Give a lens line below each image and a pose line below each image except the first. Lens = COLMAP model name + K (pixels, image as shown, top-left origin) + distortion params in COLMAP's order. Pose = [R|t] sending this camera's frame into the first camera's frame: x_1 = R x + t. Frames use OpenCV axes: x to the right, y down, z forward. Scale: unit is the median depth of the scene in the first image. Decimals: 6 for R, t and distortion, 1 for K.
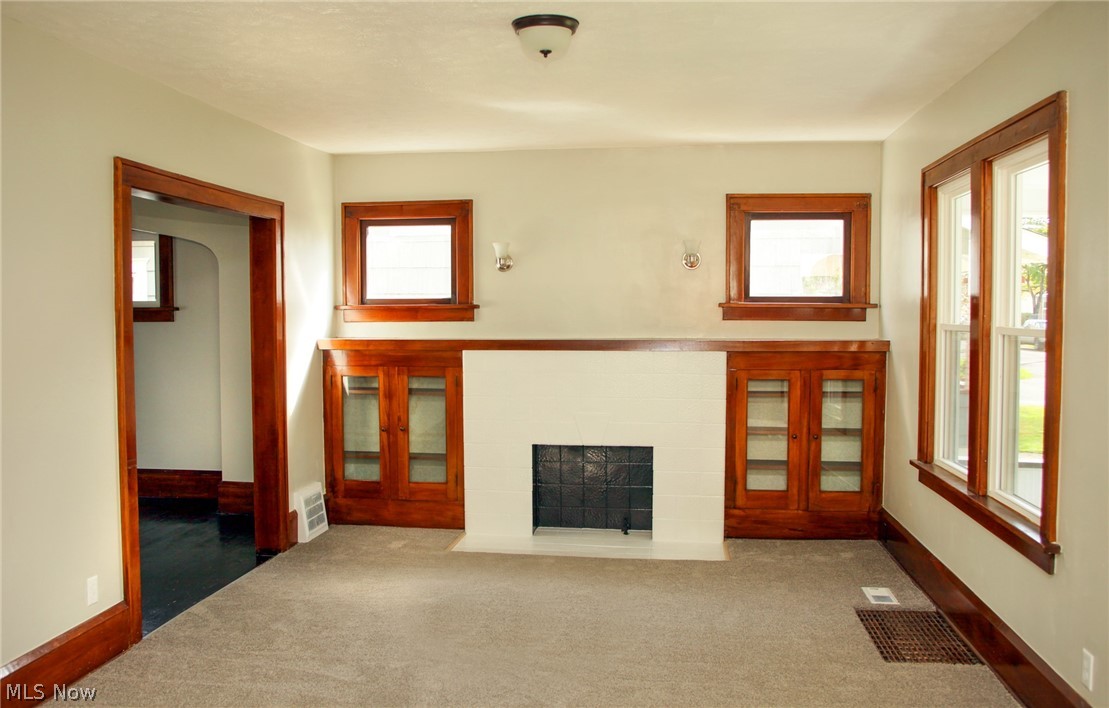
lens RADIAL K [[958.4, 0, 558.0], [0, 958.4, 348.7], [0, 0, 1]] dist [-0.031411, 0.033995]
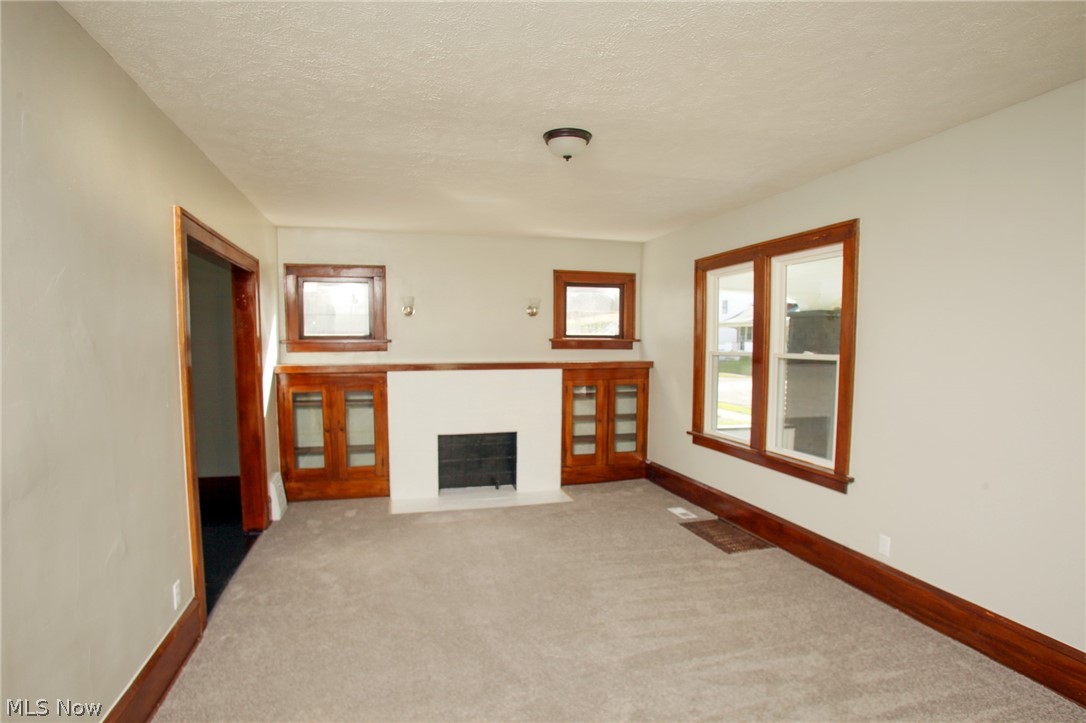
lens RADIAL K [[568.2, 0, 526.4], [0, 568.2, 385.8], [0, 0, 1]] dist [-0.005153, -0.000387]
pose [[0.928109, -0.029099, 0.371171, -0.223399], [0.016762, 0.999196, 0.036423, -0.004682], [-0.371932, -0.027583, 0.927850, 0.141710]]
